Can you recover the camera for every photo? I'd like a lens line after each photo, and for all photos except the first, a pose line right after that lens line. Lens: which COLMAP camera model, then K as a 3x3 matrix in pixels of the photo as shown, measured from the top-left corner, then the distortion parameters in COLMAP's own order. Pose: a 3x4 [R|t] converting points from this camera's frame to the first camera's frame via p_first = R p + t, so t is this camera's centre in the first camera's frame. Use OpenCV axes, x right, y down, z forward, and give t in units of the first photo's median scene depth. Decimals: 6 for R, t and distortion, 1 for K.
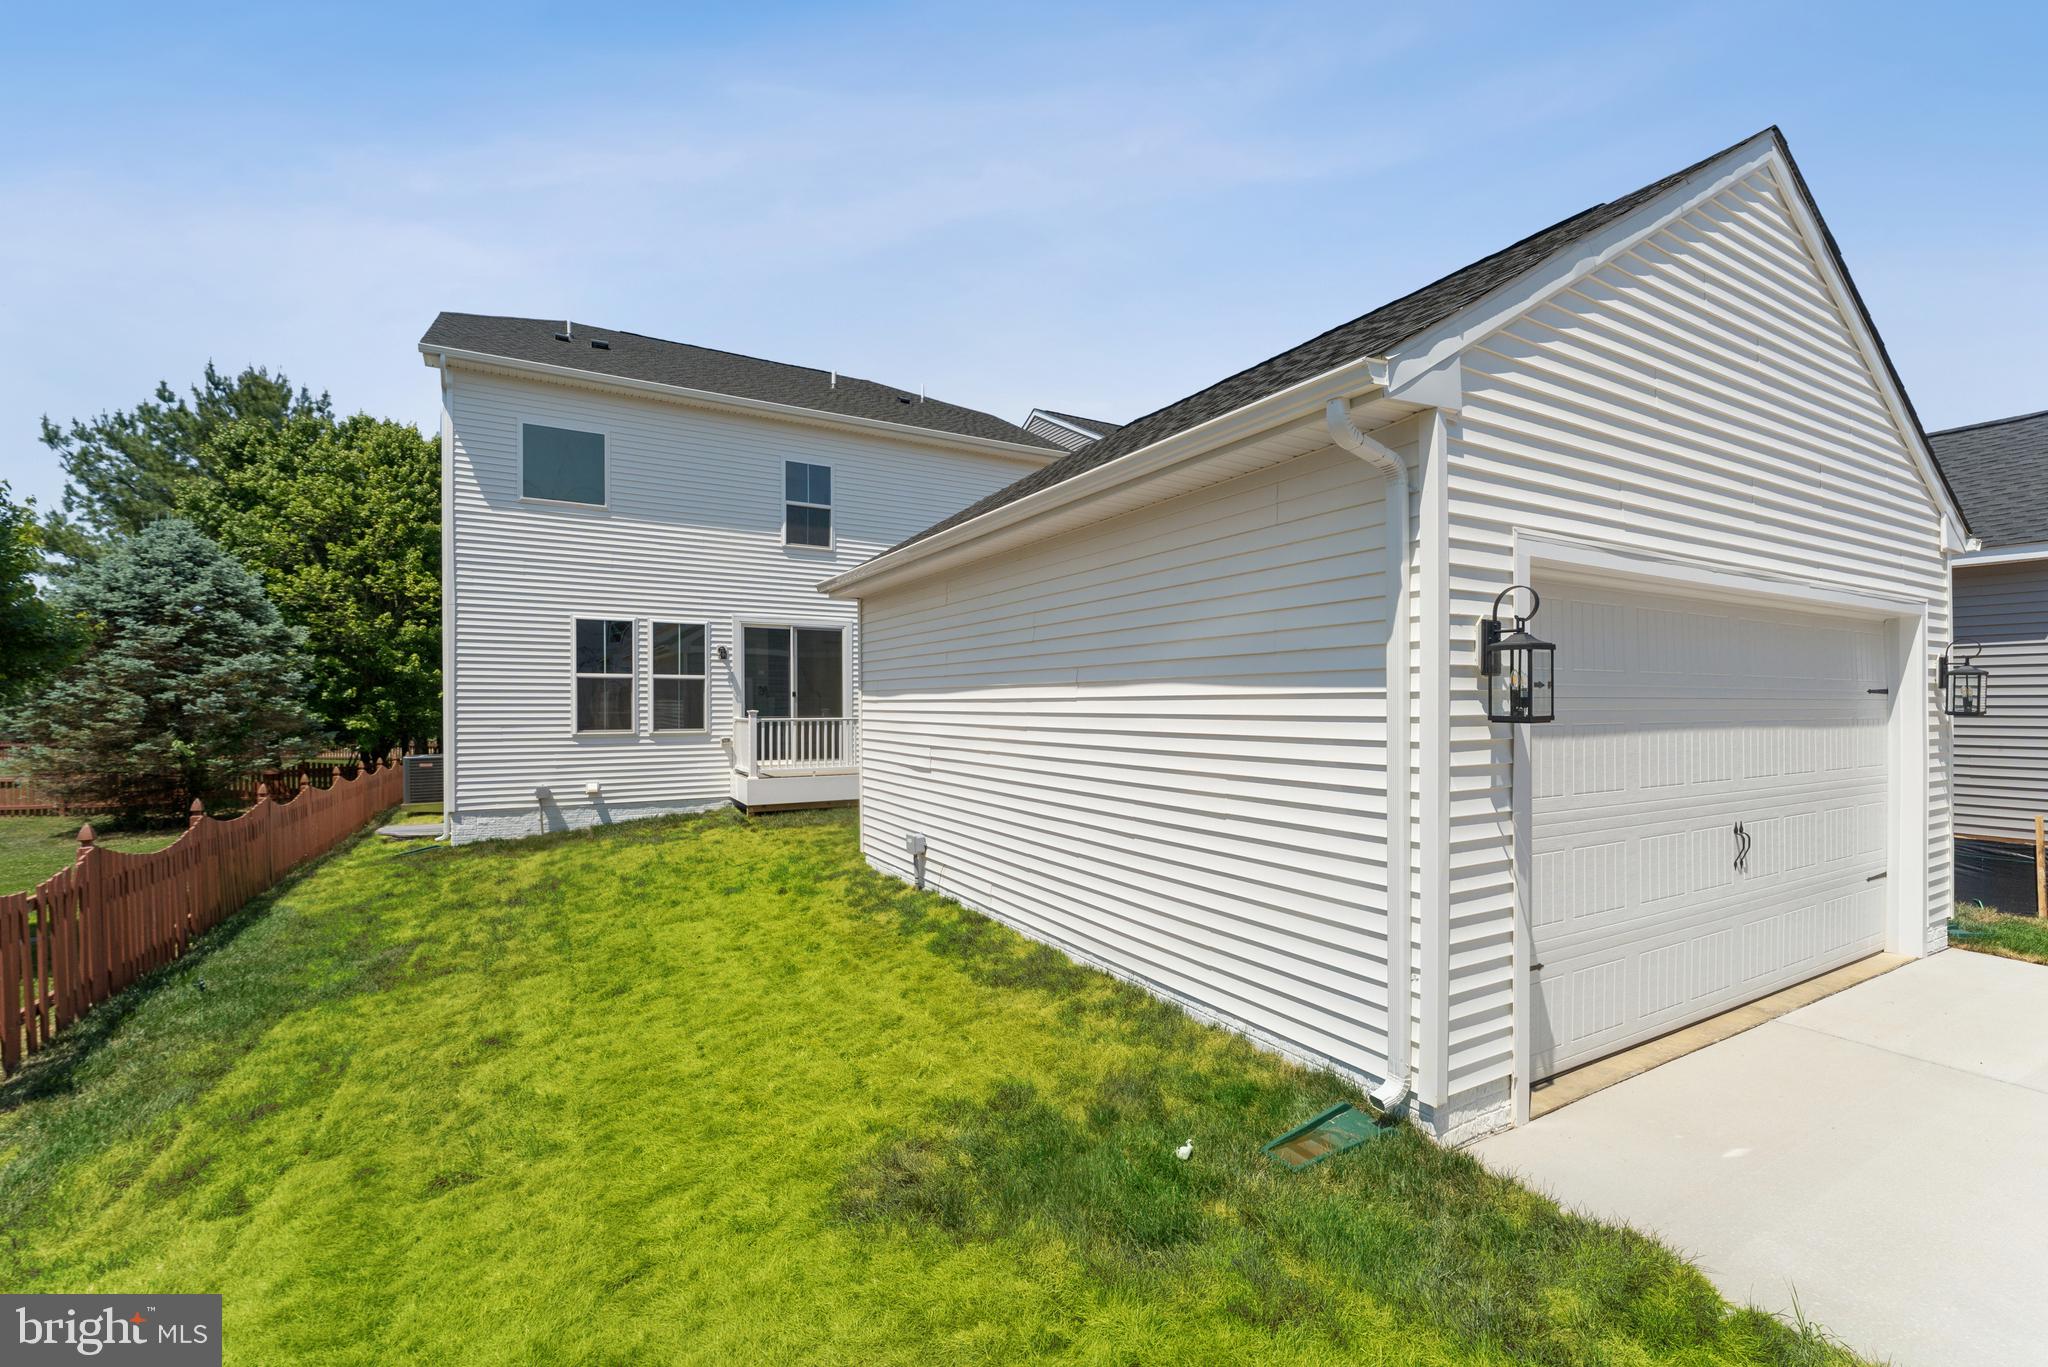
lens RADIAL K [[833.3, 0, 1030.9], [0, 833.3, 663.6], [0, 0, 1]] dist [0.001165, -0.000282]
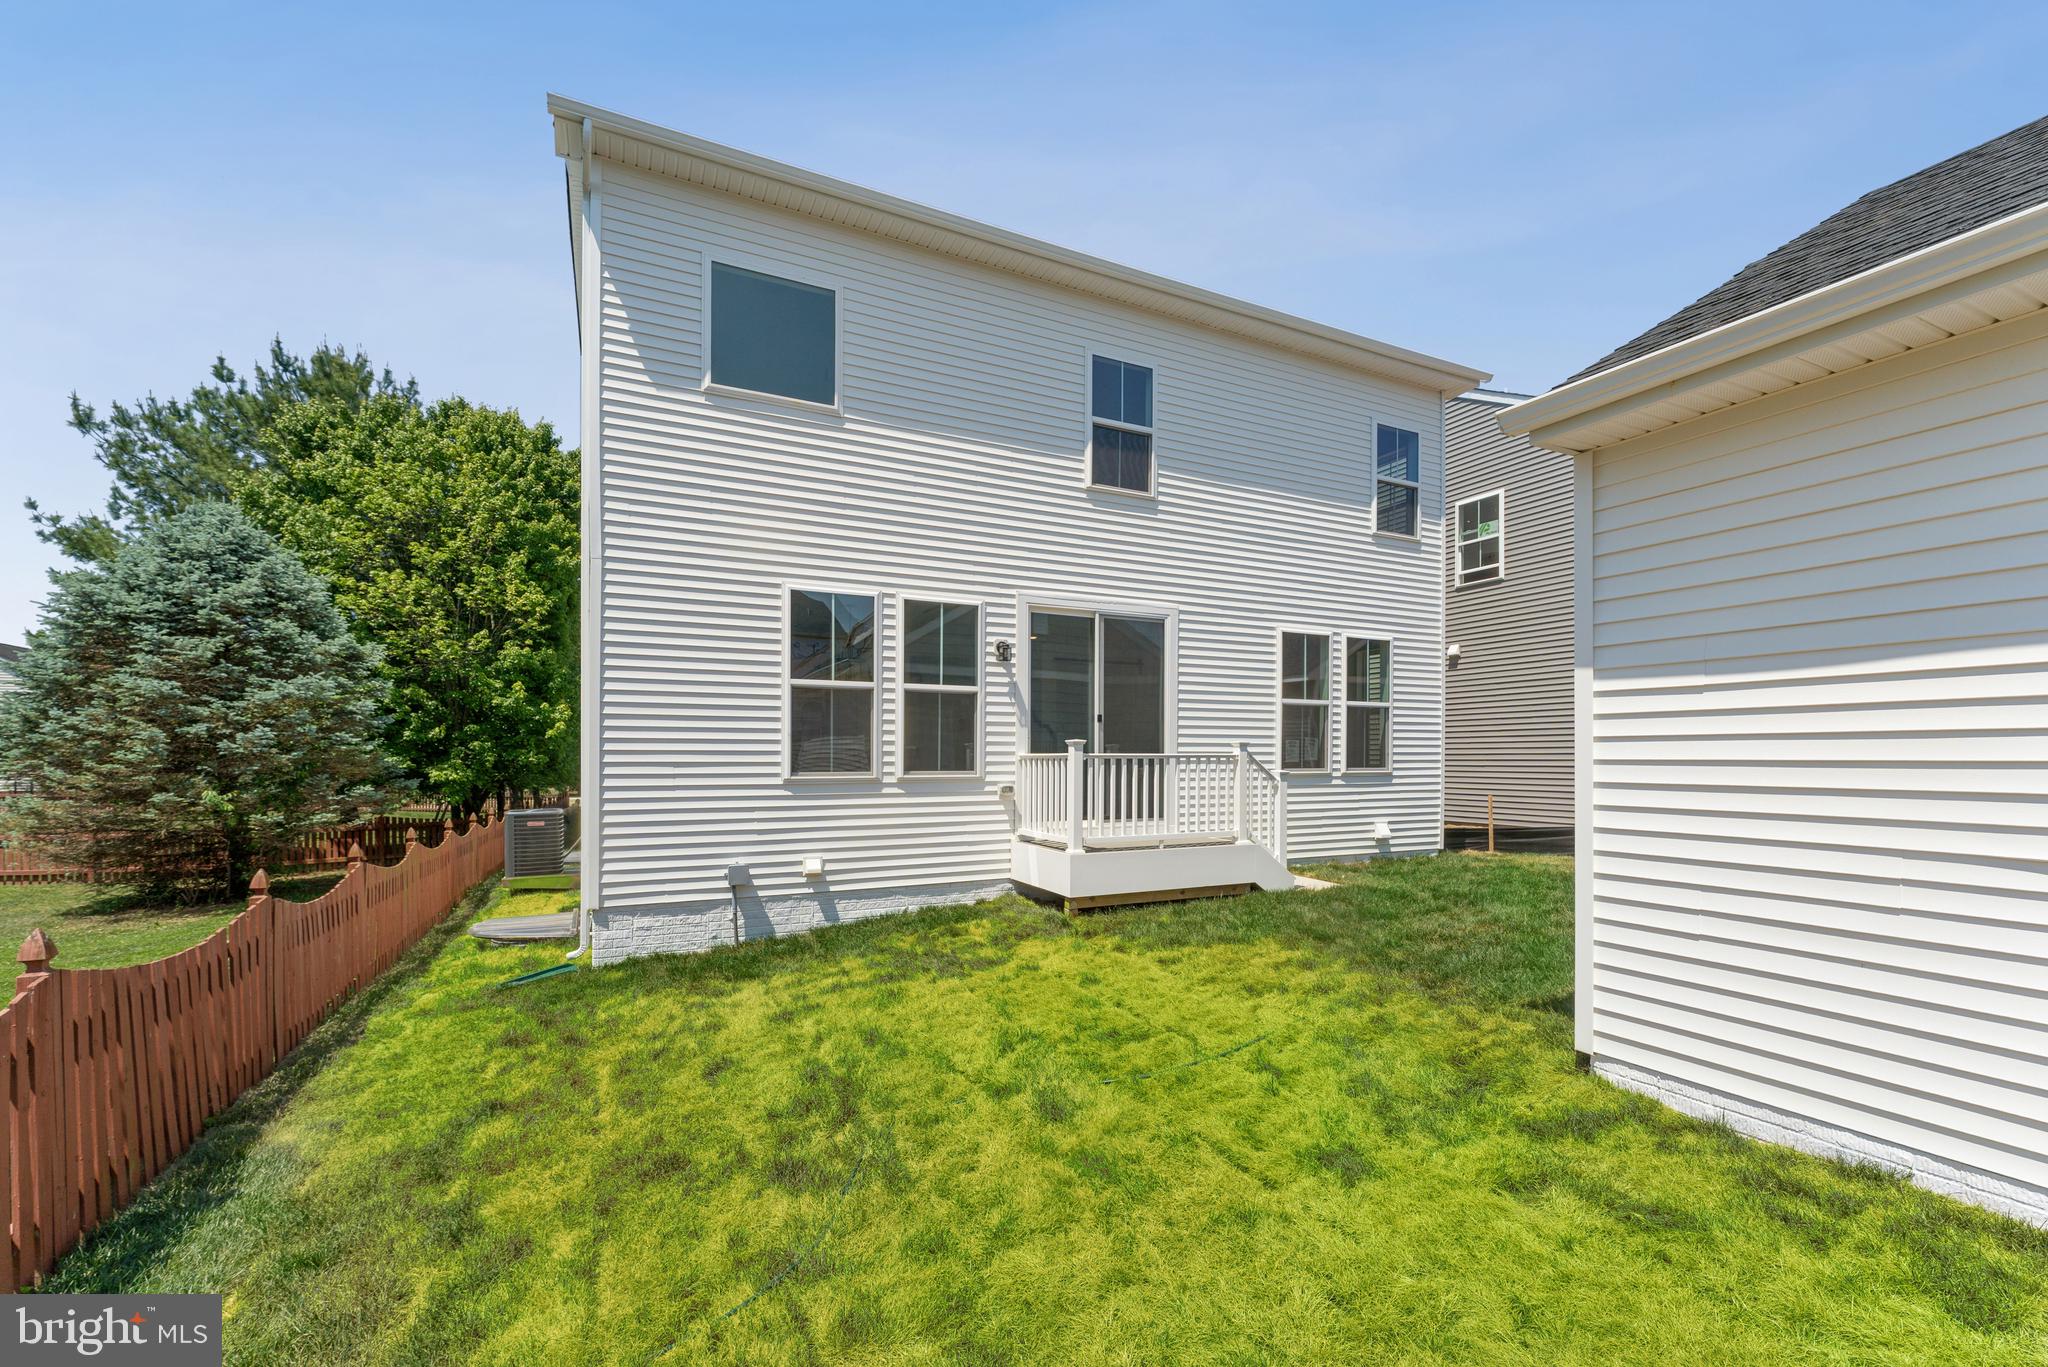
lens RADIAL K [[859.7, 0, 1081.0], [0, 859.7, 704.3], [0, 0, 1]] dist [0.011228, -0.000762]
pose [[0.998843, -0.000650, -0.048086, -0.199107], [0.000053, 0.999923, -0.012418, 0.025217], [0.048090, 0.012401, 0.998766, 0.250542]]
